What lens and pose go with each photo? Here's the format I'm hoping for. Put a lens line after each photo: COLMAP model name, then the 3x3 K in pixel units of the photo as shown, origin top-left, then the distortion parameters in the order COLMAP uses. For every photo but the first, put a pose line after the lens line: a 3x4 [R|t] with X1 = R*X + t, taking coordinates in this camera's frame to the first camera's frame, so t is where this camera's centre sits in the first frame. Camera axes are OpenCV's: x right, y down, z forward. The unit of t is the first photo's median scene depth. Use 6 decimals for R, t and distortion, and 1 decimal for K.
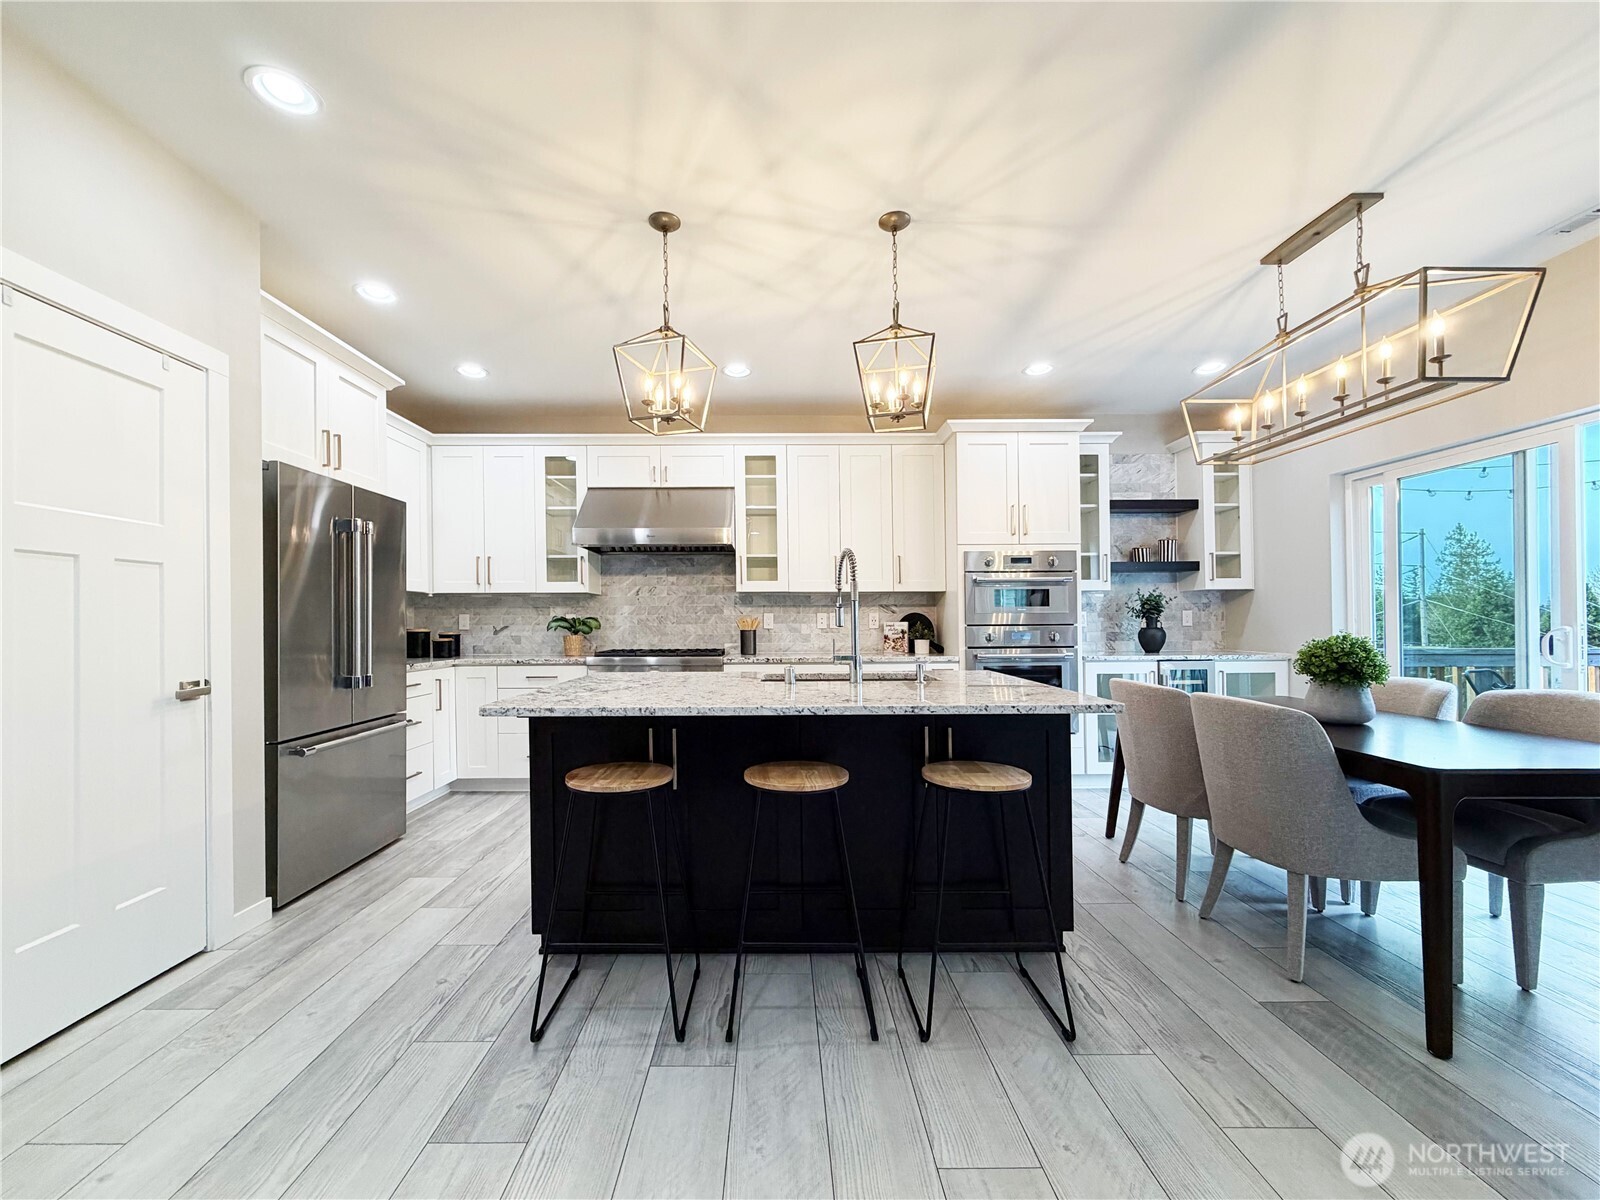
lens RADIAL K [[649.7, 0, 753.4], [0, 649.7, 609.7], [0, 0, 1]] dist [0.001537, -0.000010]
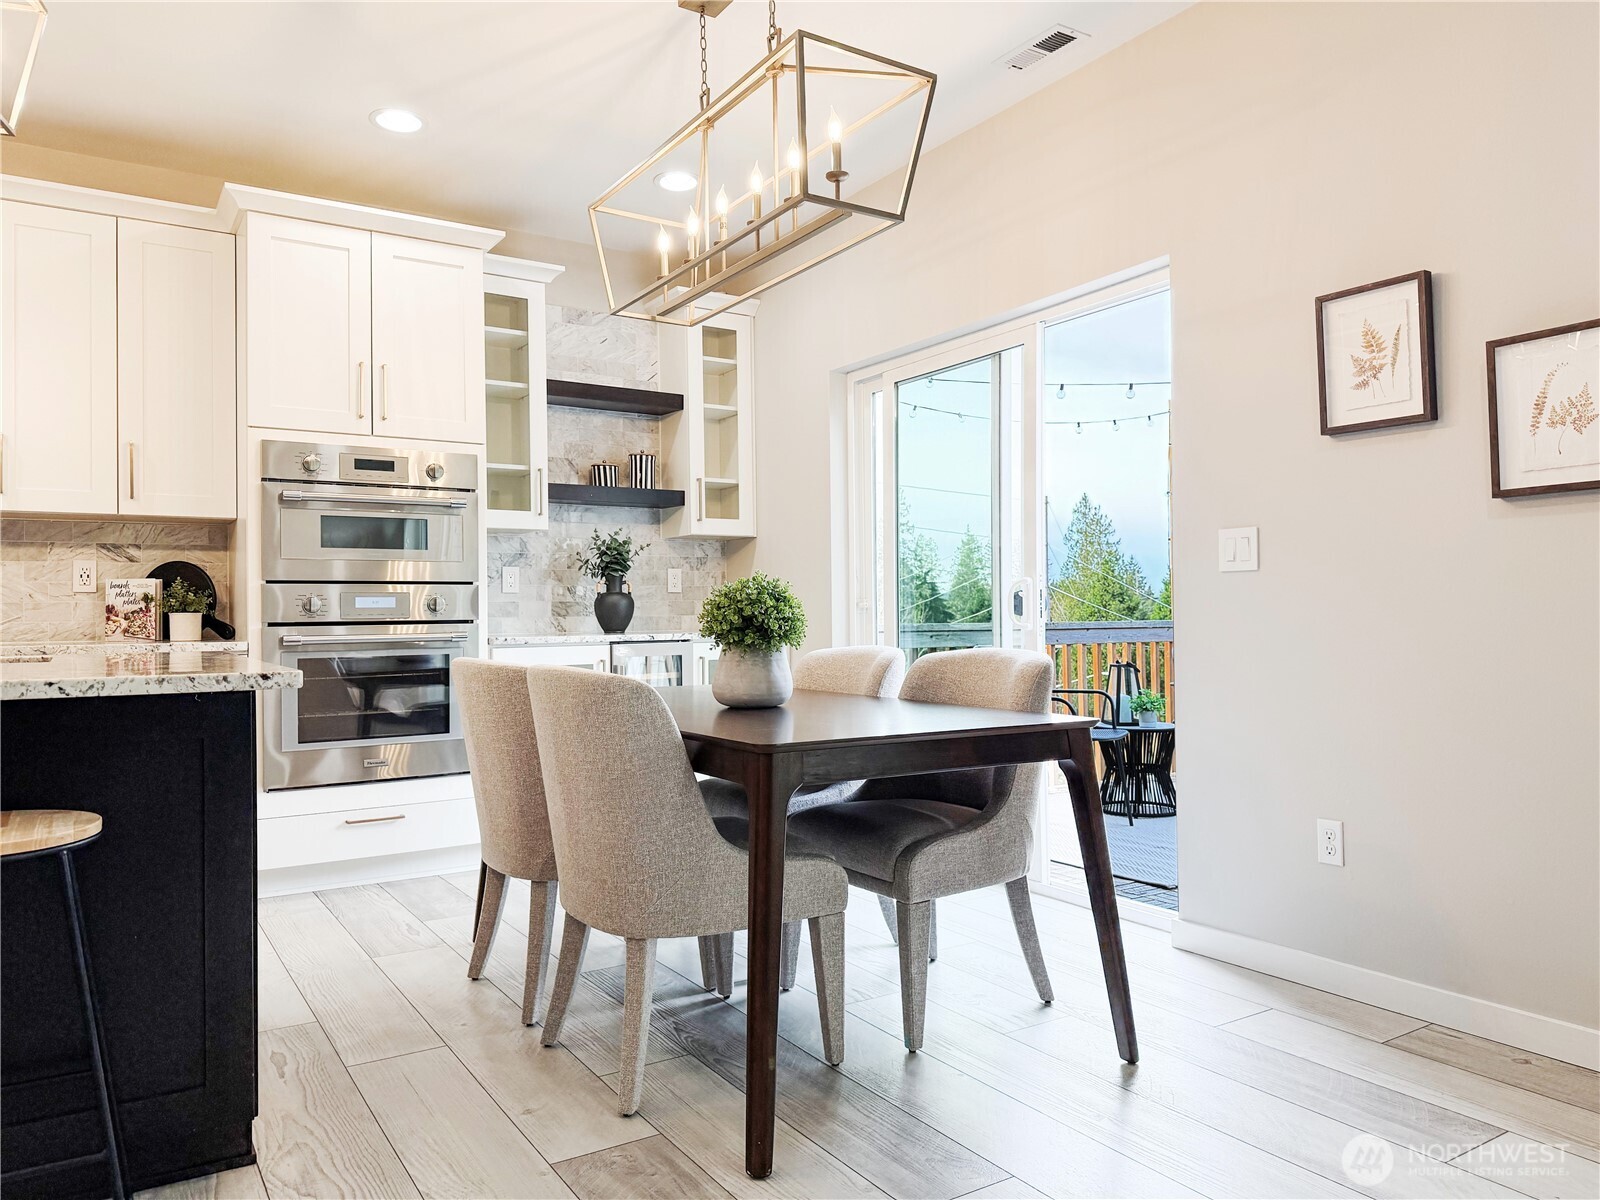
lens RADIAL K [[1132.2, 0, 794.3], [0, 1132.2, 595.4], [0, 0, 1]] dist [0.113925, -0.156193]
pose [[0.847917, 0.005748, 0.530097, 0.185634], [-0.000449, 0.999949, -0.010125, 0.041515], [-0.530128, 0.008347, 0.847876, -0.011942]]
